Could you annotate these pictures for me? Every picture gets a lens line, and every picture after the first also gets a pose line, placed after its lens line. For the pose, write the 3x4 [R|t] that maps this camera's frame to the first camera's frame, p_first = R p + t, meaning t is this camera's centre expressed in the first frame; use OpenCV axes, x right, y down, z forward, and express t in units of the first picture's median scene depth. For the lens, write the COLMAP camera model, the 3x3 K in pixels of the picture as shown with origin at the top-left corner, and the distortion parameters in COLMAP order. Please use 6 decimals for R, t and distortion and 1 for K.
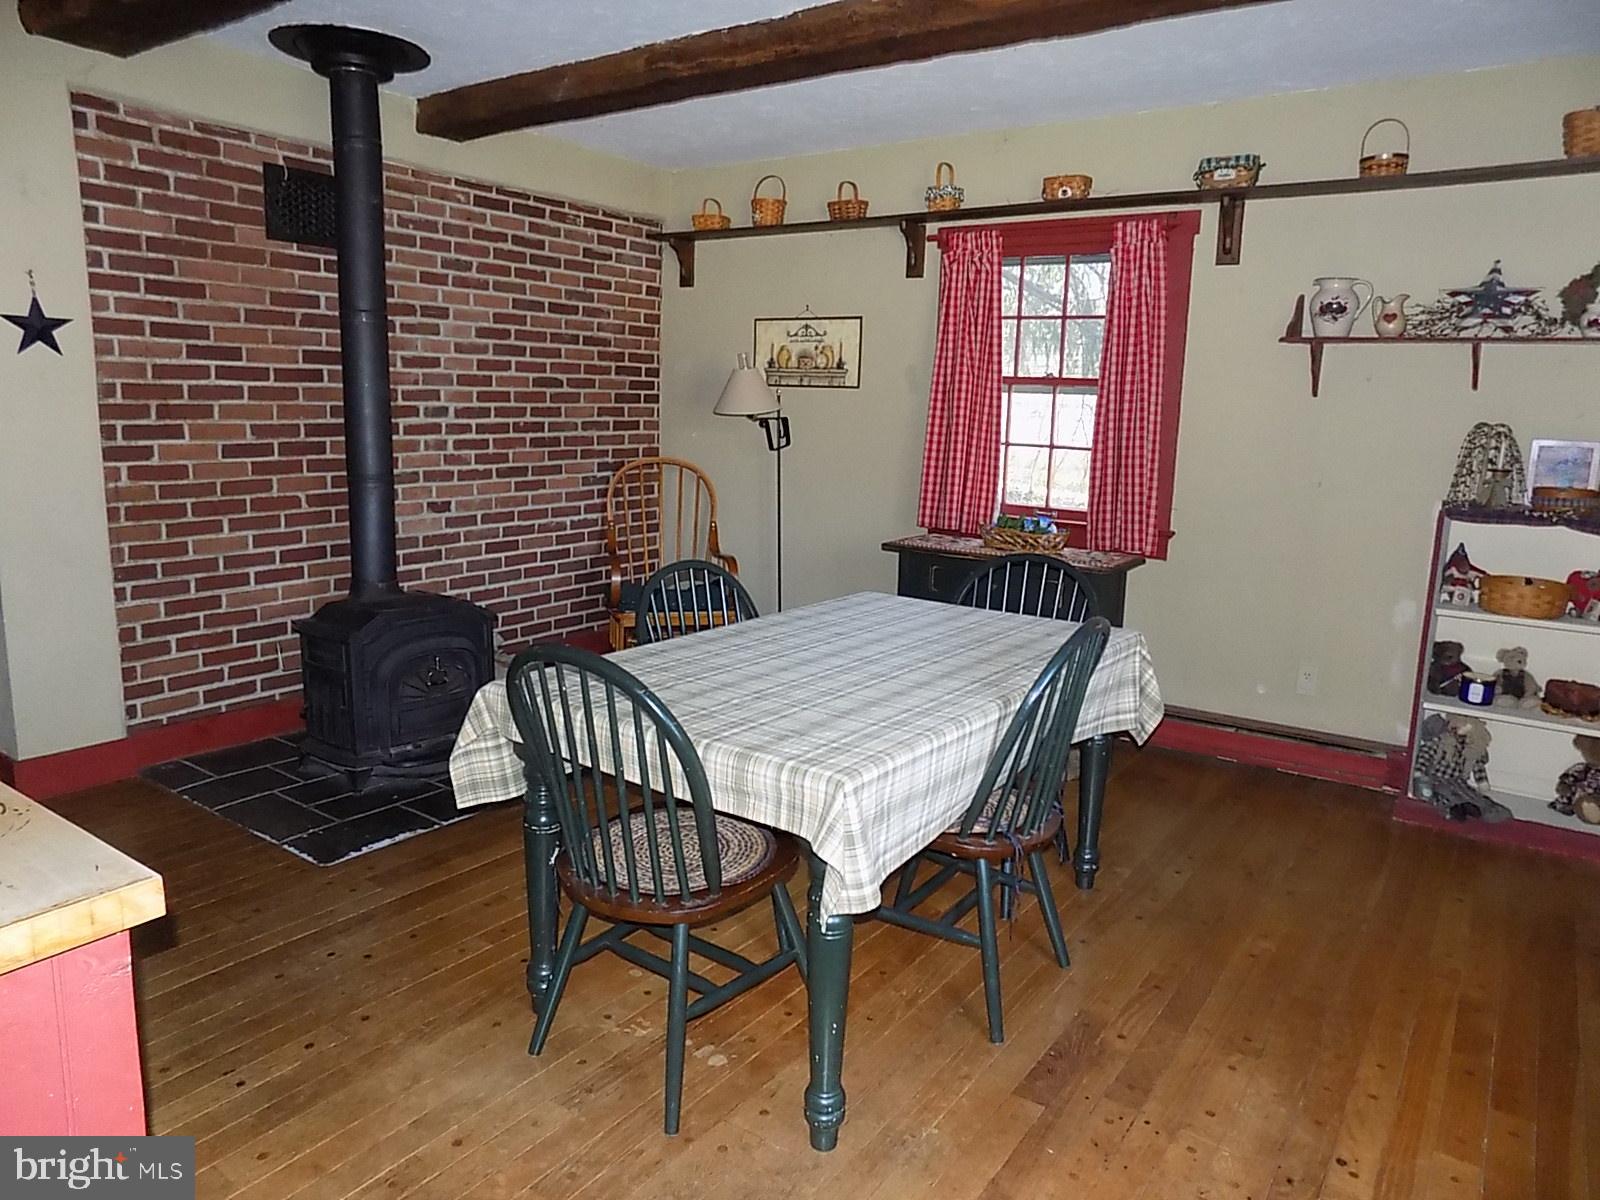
lens RADIAL K [[1080.5, 0, 804.1], [0, 1080.5, 591.4], [0, 0, 1]] dist [-0.071157, 0.073024]
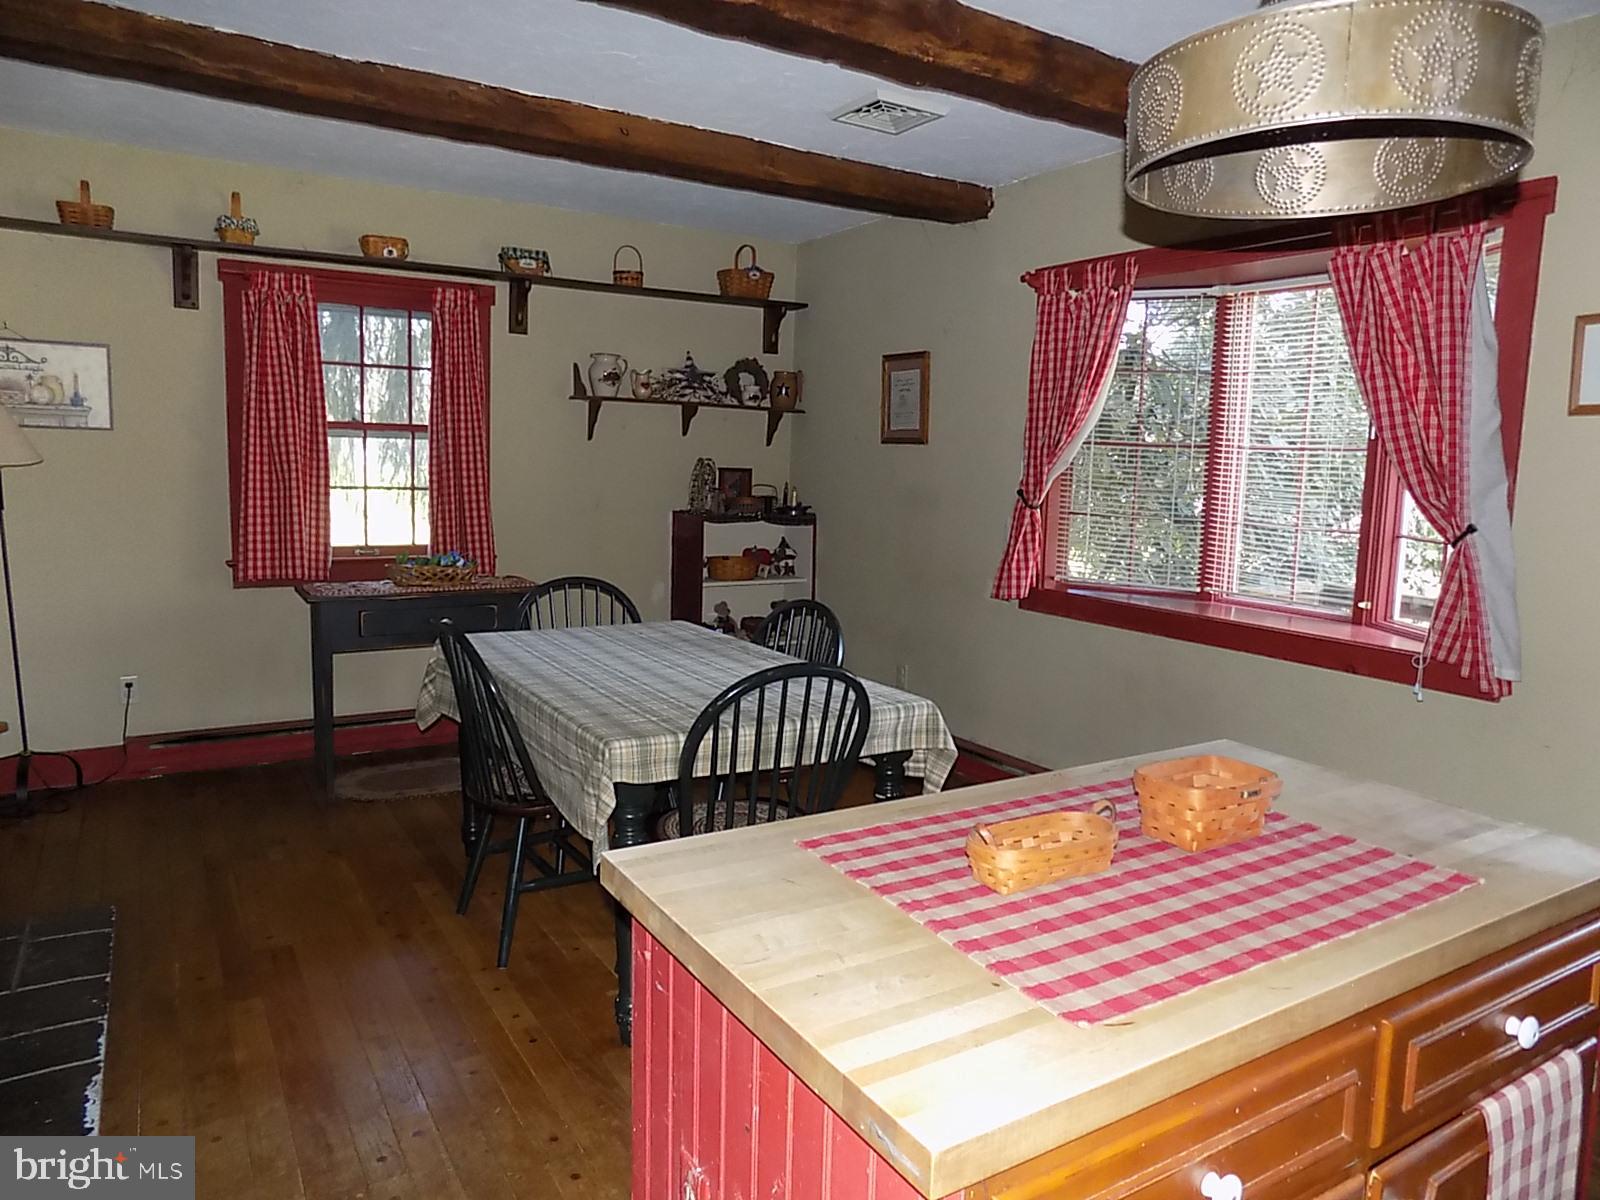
lens RADIAL K [[1080.5, 0, 827.8], [0, 1080.5, 592.5], [0, 0, 1]] dist [-0.071157, 0.073024]
pose [[0.378554, -0.133899, 0.915843, -0.665799], [0.146497, 0.985676, 0.083555, -0.065342], [-0.913912, 0.102538, 0.392747, 0.226429]]
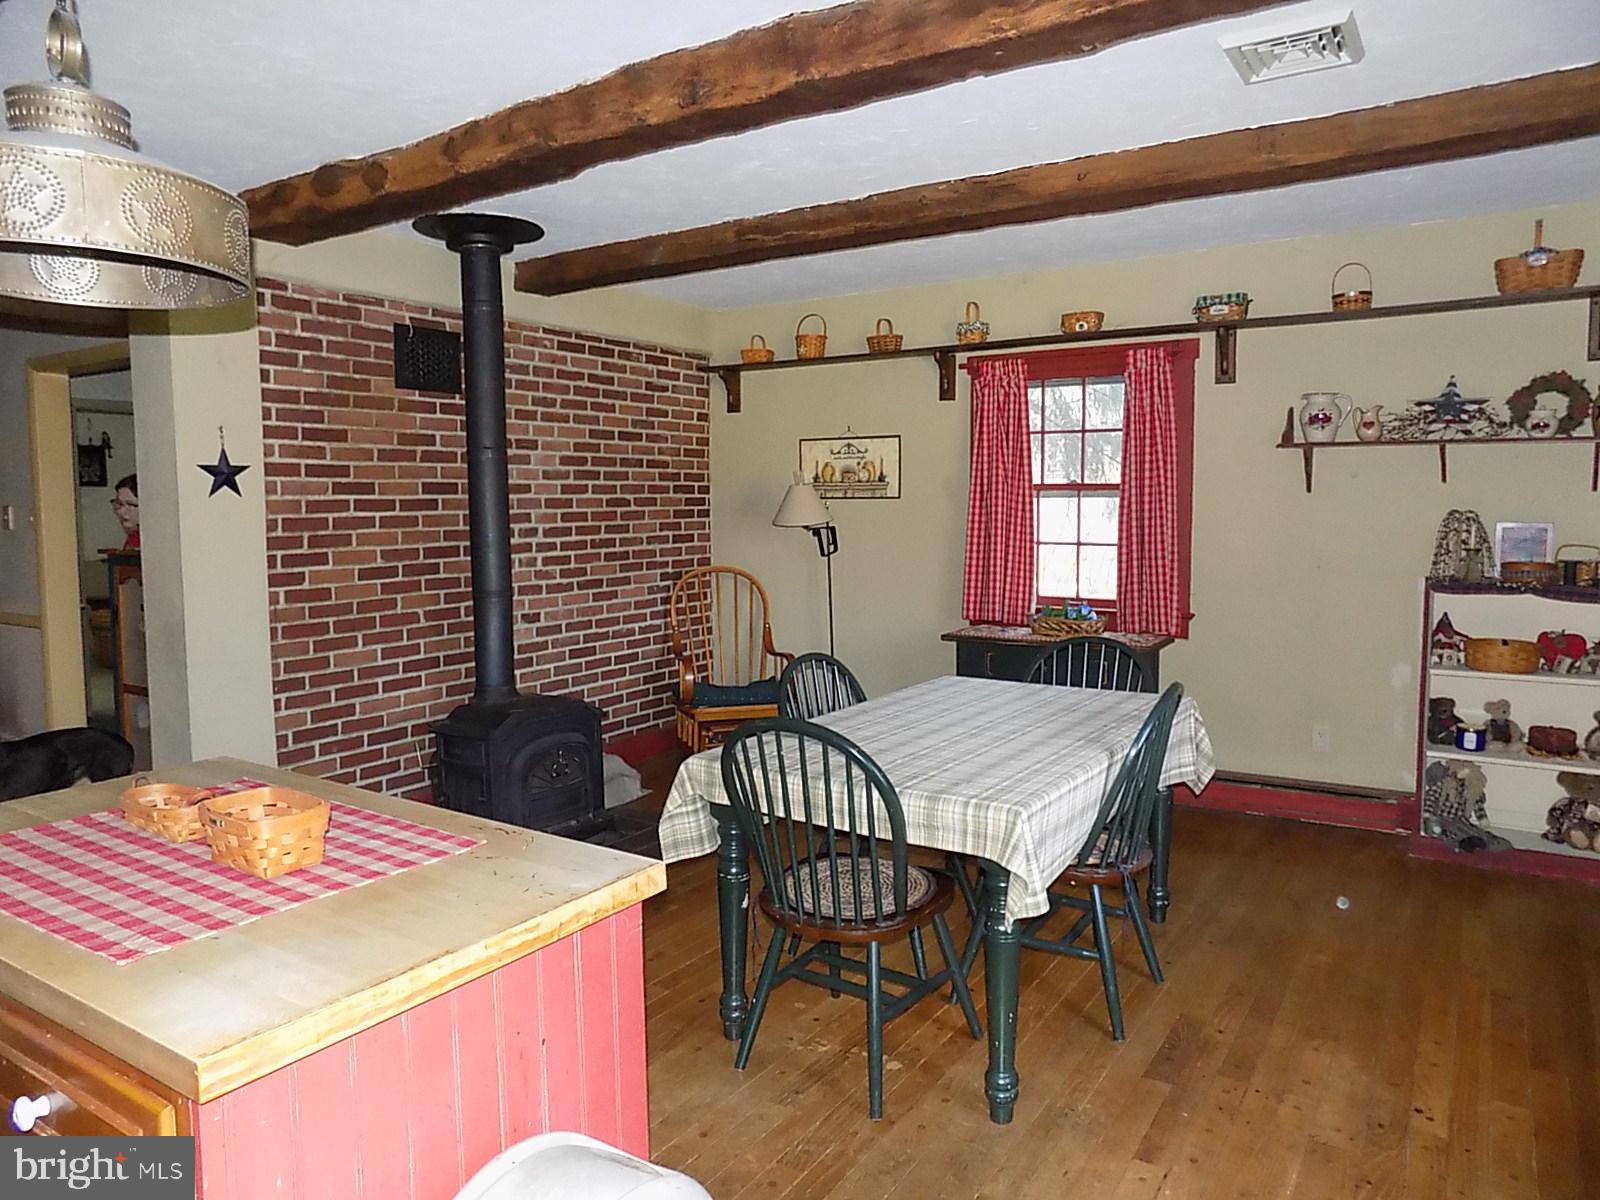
lens RADIAL K [[1080.5, 0, 804.7], [0, 1080.5, 592.6], [0, 0, 1]] dist [-0.071157, 0.073024]
pose [[0.998738, -0.038510, 0.032248, -0.113842], [0.041330, 0.994909, -0.091914, 0.010405], [-0.028544, 0.093131, 0.995245, -0.135322]]
